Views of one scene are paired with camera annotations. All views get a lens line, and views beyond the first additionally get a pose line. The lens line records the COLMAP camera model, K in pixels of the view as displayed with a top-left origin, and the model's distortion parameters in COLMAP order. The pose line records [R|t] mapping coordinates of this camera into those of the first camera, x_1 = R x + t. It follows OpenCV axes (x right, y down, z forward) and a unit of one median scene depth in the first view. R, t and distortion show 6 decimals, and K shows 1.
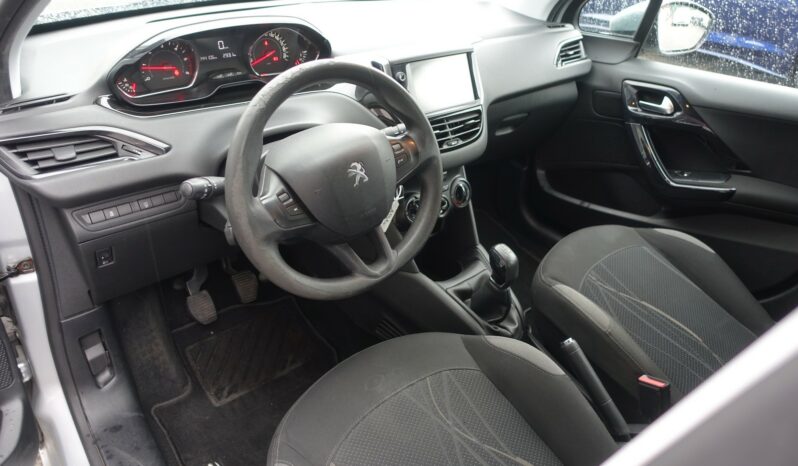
lens RADIAL K [[543.8, 0, 399.0], [0, 543.8, 233.0], [0, 0, 1]] dist [-0.009896, 0.002856]
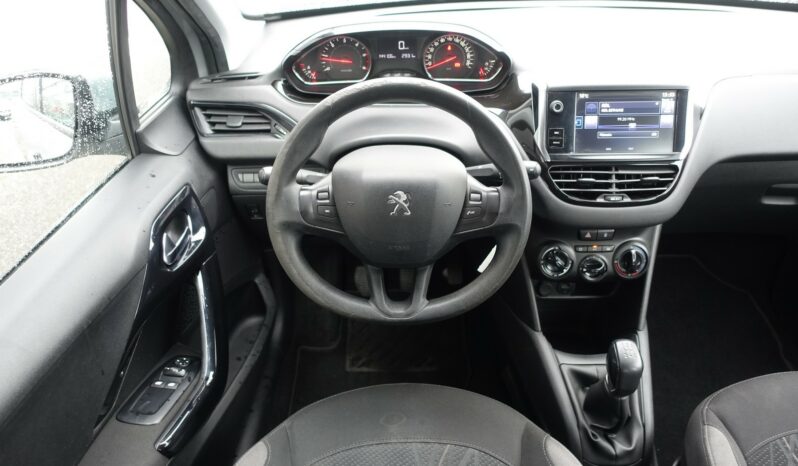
lens RADIAL K [[543.8, 0, 399.0], [0, 543.8, 233.0], [0, 0, 1]] dist [-0.009896, 0.002856]
pose [[0.764774, 0.305508, -0.567261, 0.294056], [-0.291015, 0.949299, 0.118919, -0.108688], [0.574831, 0.074135, 0.814907, 0.158082]]
